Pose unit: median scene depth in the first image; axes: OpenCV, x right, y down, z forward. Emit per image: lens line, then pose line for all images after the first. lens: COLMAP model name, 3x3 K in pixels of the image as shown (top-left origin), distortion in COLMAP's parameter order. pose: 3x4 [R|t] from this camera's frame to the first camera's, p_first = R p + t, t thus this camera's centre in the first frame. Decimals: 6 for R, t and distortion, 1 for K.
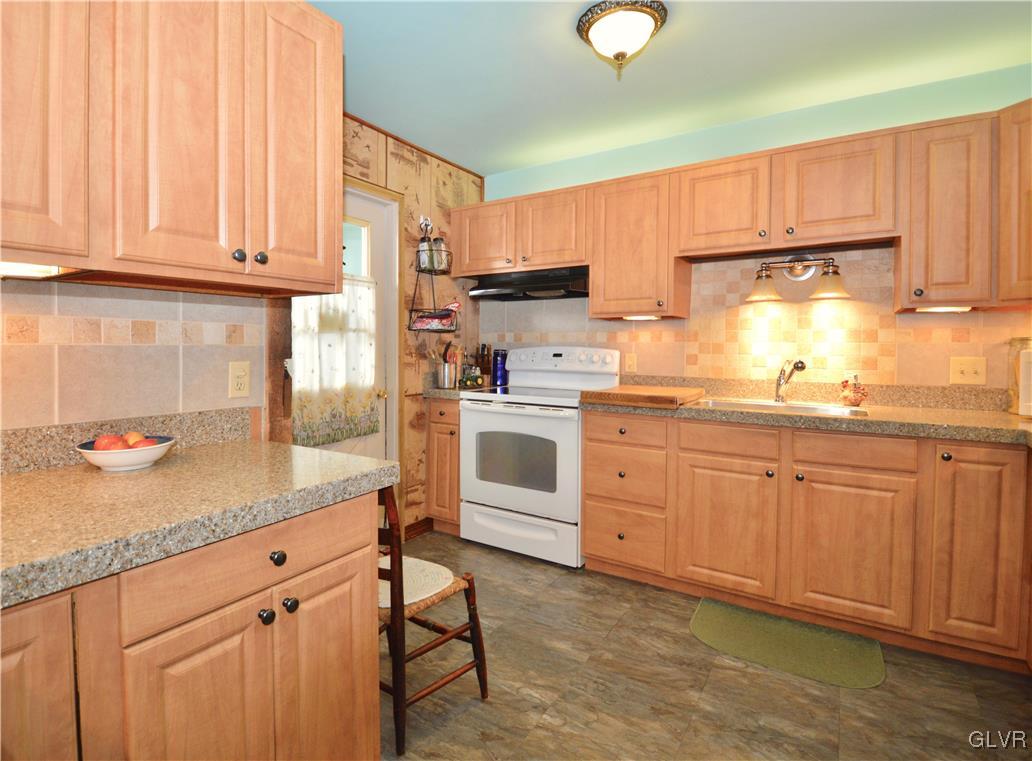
lens RADIAL K [[537.8, 0, 461.0], [0, 537.8, 356.9], [0, 0, 1]] dist [-0.001212, -0.000882]
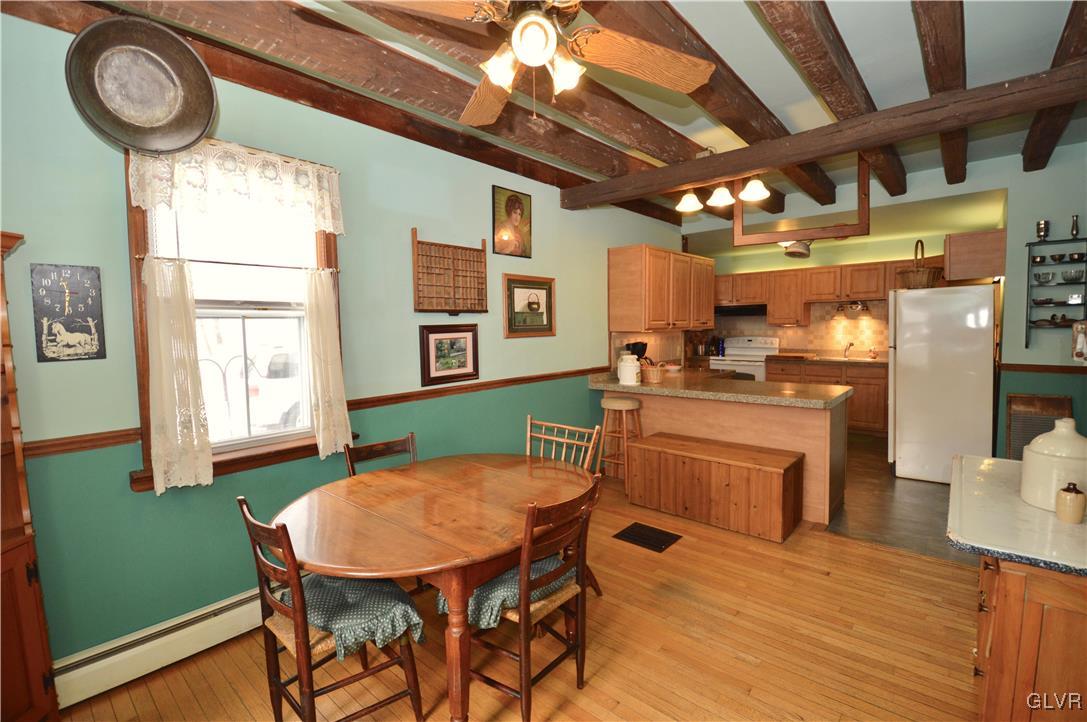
lens RADIAL K [[482.4, 0, 548.0], [0, 482.4, 358.0], [0, 0, 1]] dist [0.018536, -0.021935]
pose [[0.994828, -0.014459, -0.100536, -0.589510], [0.019564, 0.998559, 0.049981, -0.060168], [0.099668, -0.051689, 0.993677, -1.435439]]
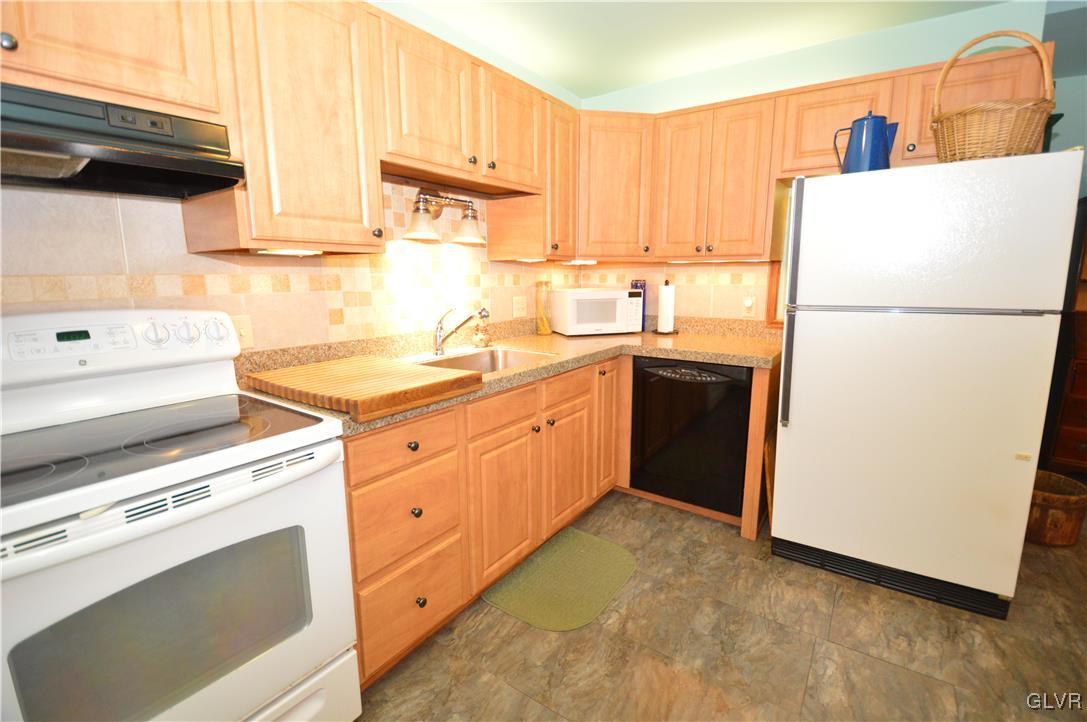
lens RADIAL K [[482.4, 0, 548.0], [0, 482.4, 358.0], [0, 0, 1]] dist [0.018536, -0.021935]
pose [[-0.006019, -0.177428, 0.984115, -0.211465], [0.022928, 0.983850, 0.177521, -0.051197], [-0.999719, 0.023632, -0.001853, 0.800824]]
